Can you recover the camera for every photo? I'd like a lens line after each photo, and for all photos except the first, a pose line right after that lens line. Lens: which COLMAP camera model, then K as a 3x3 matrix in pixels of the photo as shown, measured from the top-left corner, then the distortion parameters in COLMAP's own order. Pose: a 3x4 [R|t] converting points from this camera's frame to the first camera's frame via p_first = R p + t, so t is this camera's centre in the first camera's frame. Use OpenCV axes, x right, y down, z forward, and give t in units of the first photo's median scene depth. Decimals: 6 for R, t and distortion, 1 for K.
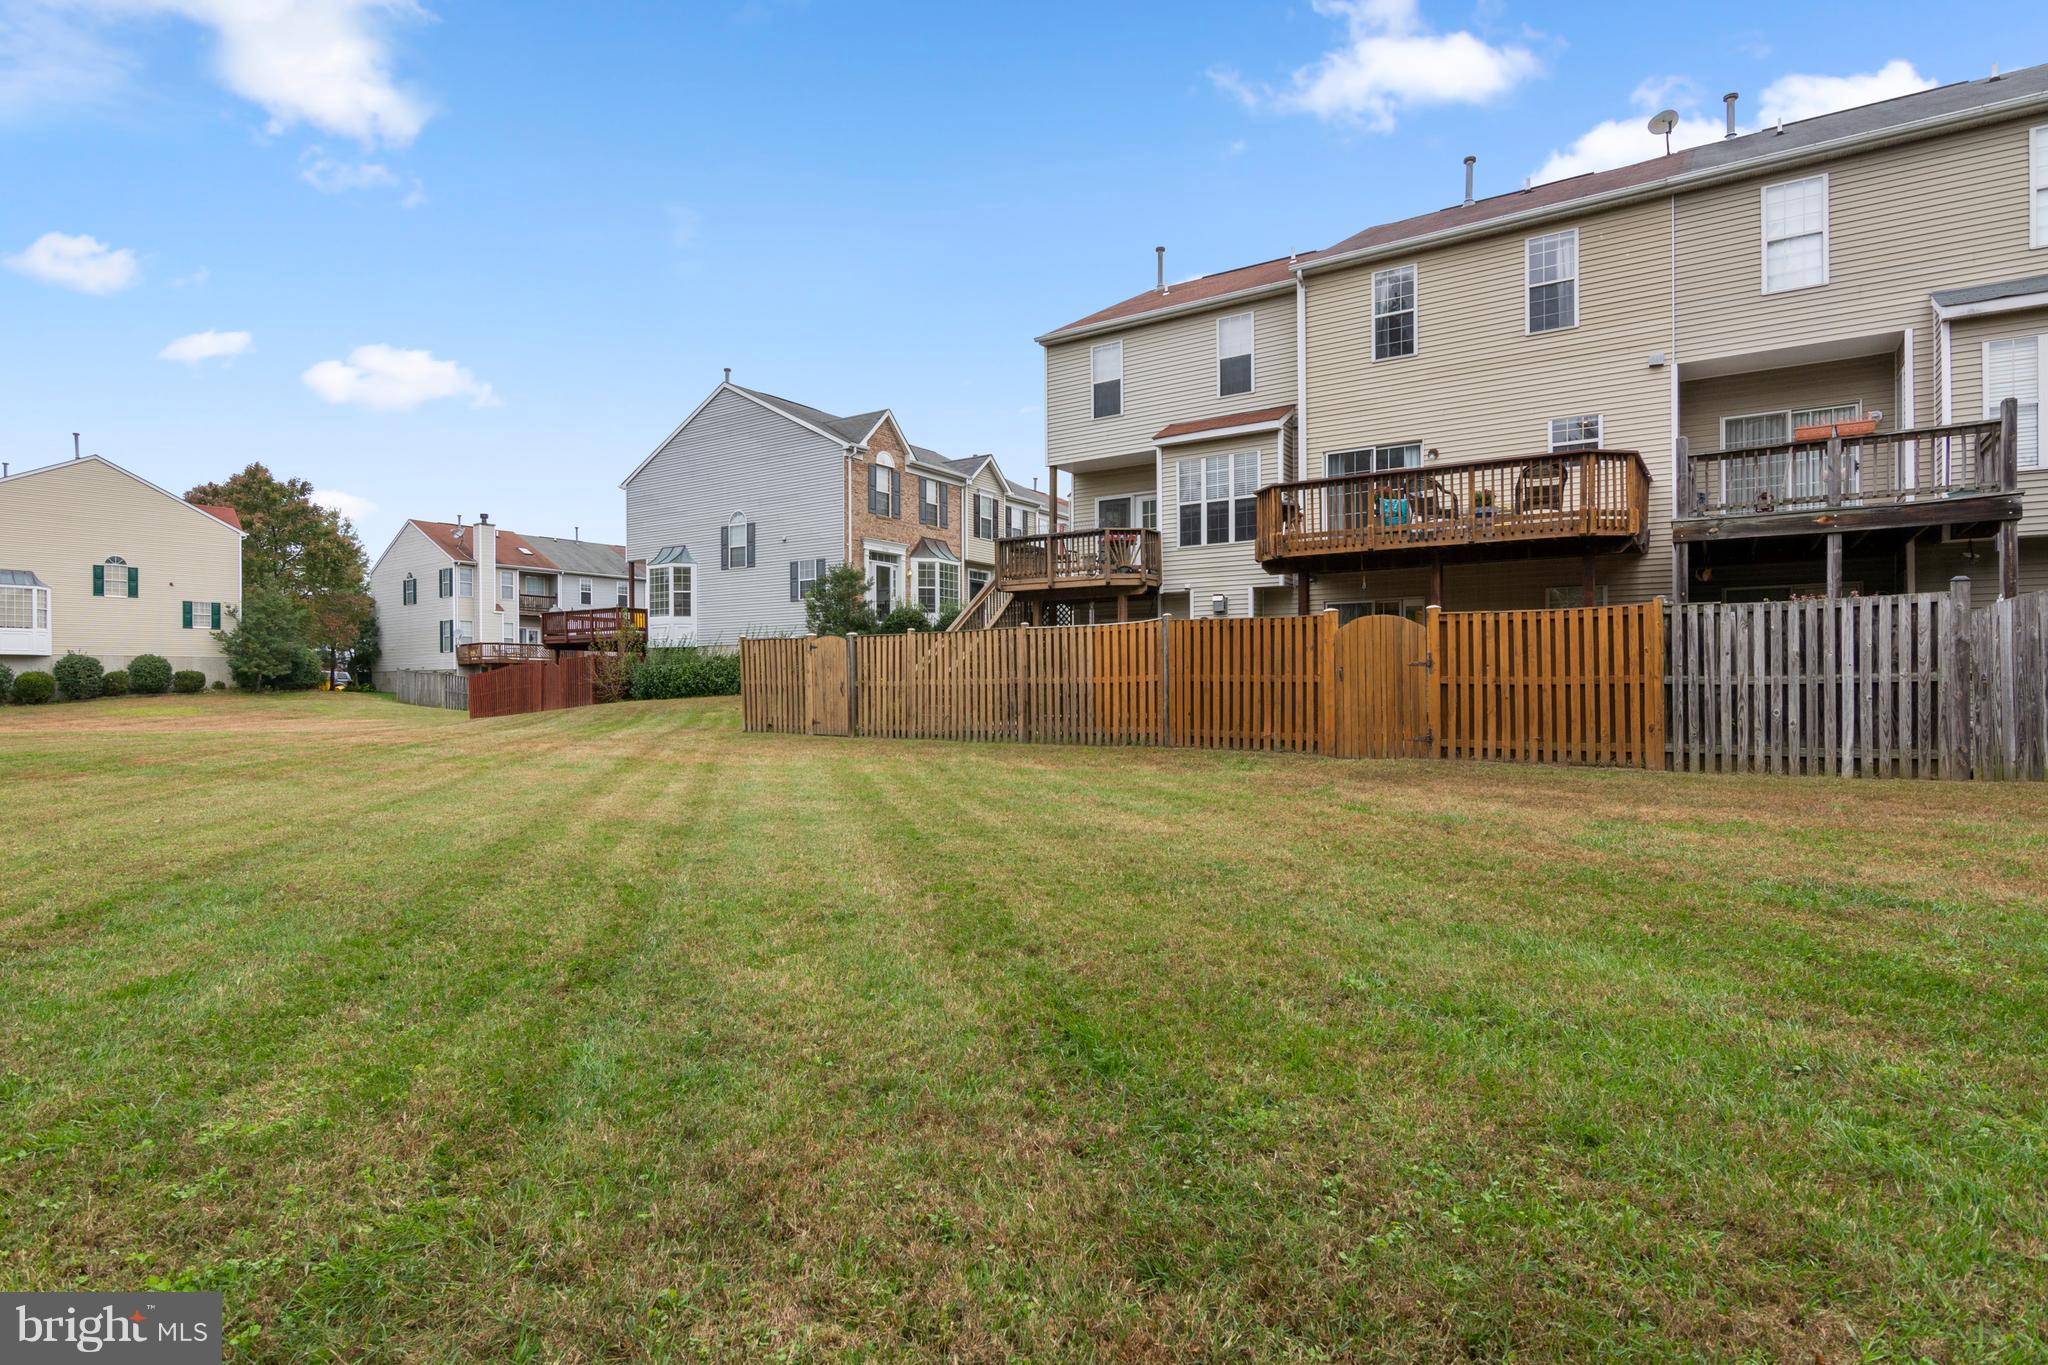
lens RADIAL K [[1059.2, 0, 998.6], [0, 1059.2, 694.2], [0, 0, 1]] dist [-0.003125, -0.000373]
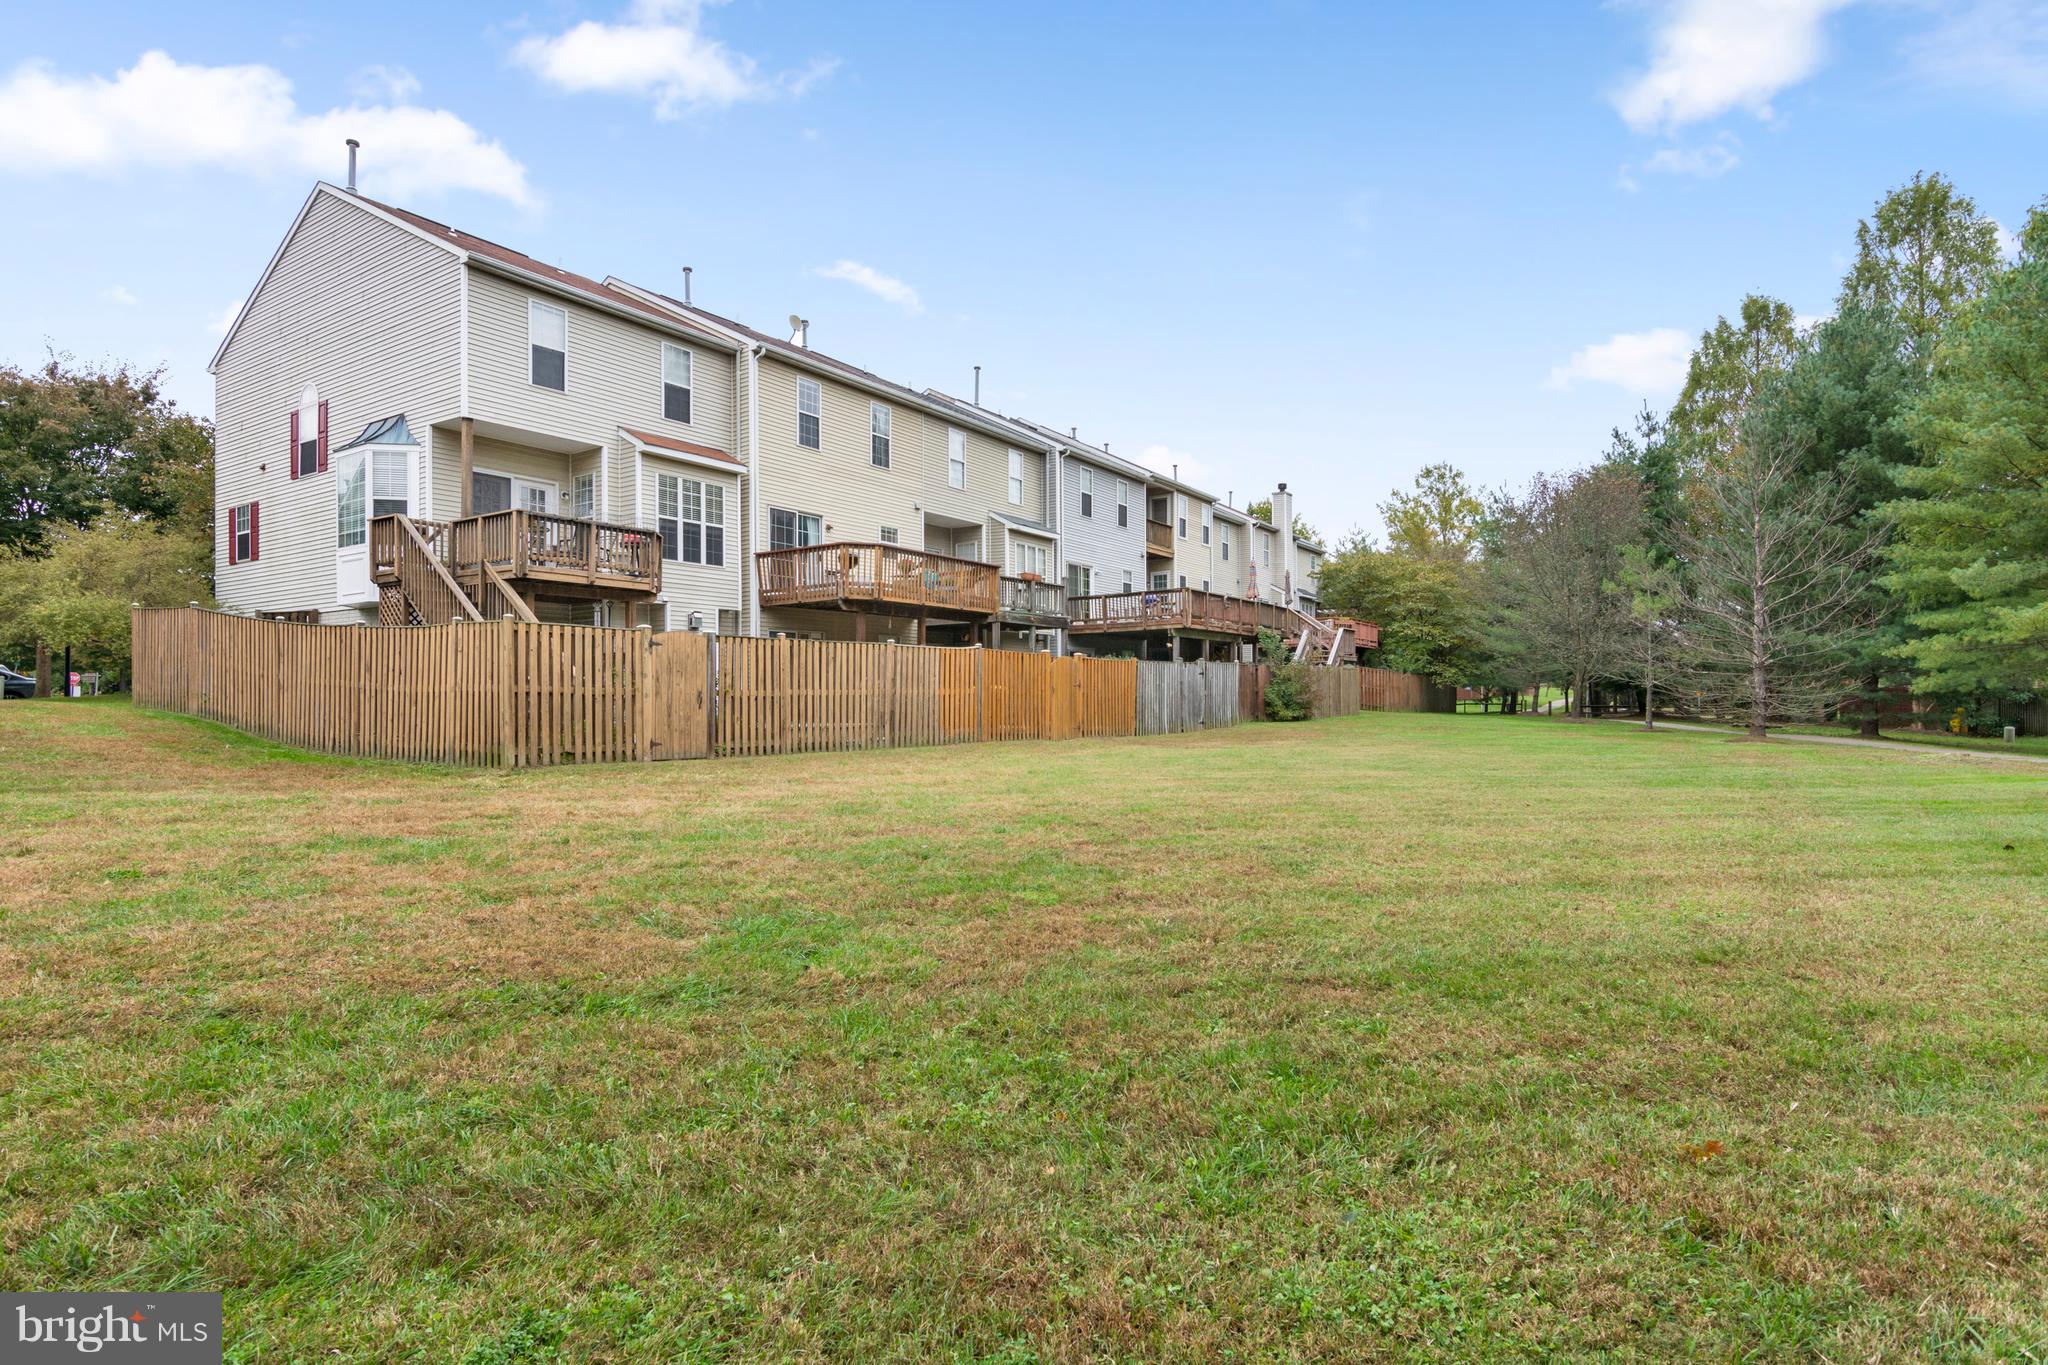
lens RADIAL K [[1059.2, 0, 998.6], [0, 1059.2, 694.2], [0, 0, 1]] dist [-0.003125, -0.000373]
pose [[0.006892, 0.007443, 0.999949, -0.923829], [-0.001044, 0.999972, -0.007436, -0.003305], [-0.999976, -0.000993, 0.006899, 0.747844]]
